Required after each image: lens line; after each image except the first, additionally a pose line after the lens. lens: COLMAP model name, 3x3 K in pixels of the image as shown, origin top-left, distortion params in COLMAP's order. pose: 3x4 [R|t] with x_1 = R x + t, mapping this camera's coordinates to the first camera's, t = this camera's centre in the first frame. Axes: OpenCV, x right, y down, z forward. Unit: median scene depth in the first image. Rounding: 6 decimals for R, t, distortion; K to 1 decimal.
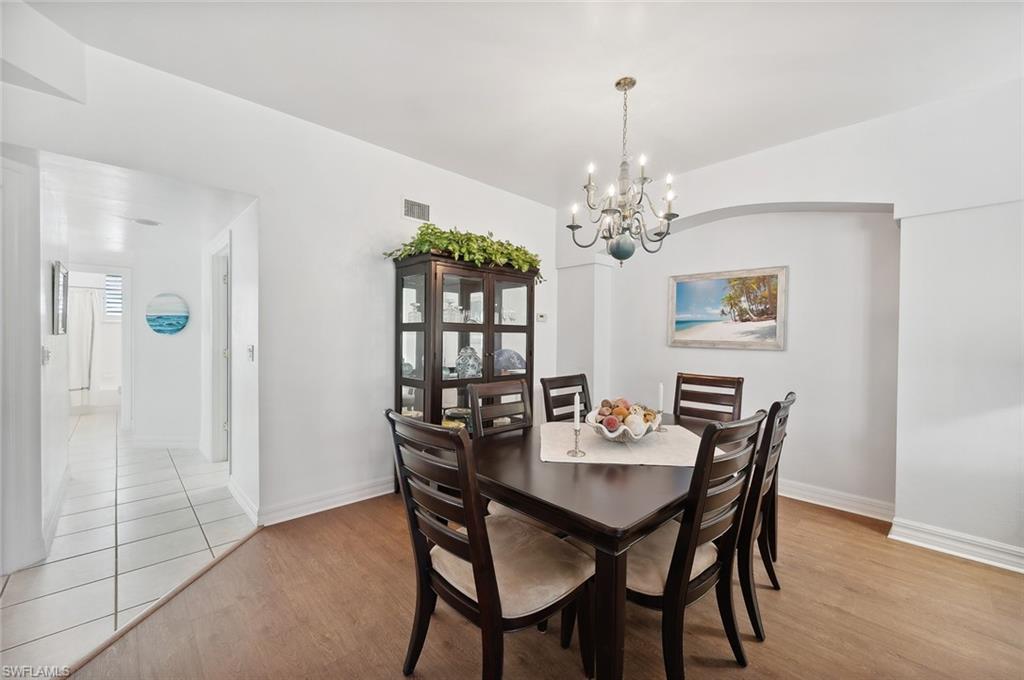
lens RADIAL K [[410.6, 0, 511.6], [0, 410.6, 337.2], [0, 0, 1]] dist [0.001449, -0.000315]
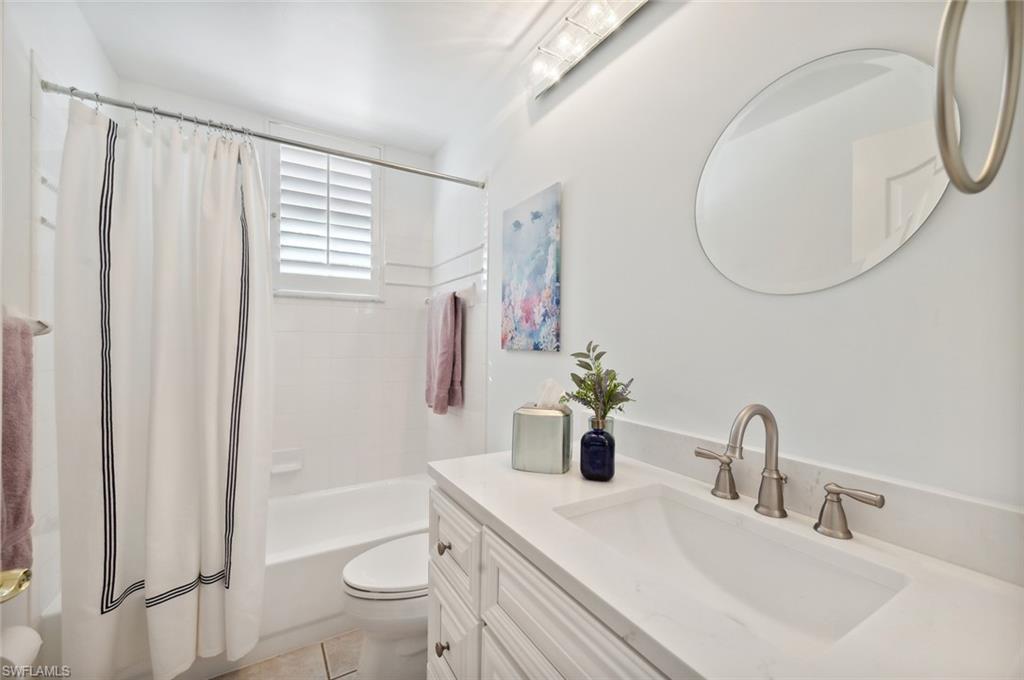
lens RADIAL K [[410.6, 0, 511.2], [0, 410.6, 339.5], [0, 0, 1]] dist [0.001449, -0.000315]
pose [[0.974397, 0.002524, -0.224822, -0.822751], [-0.006572, 0.999829, -0.017257, -0.006564], [0.224740, 0.018292, 0.974247, 0.810885]]
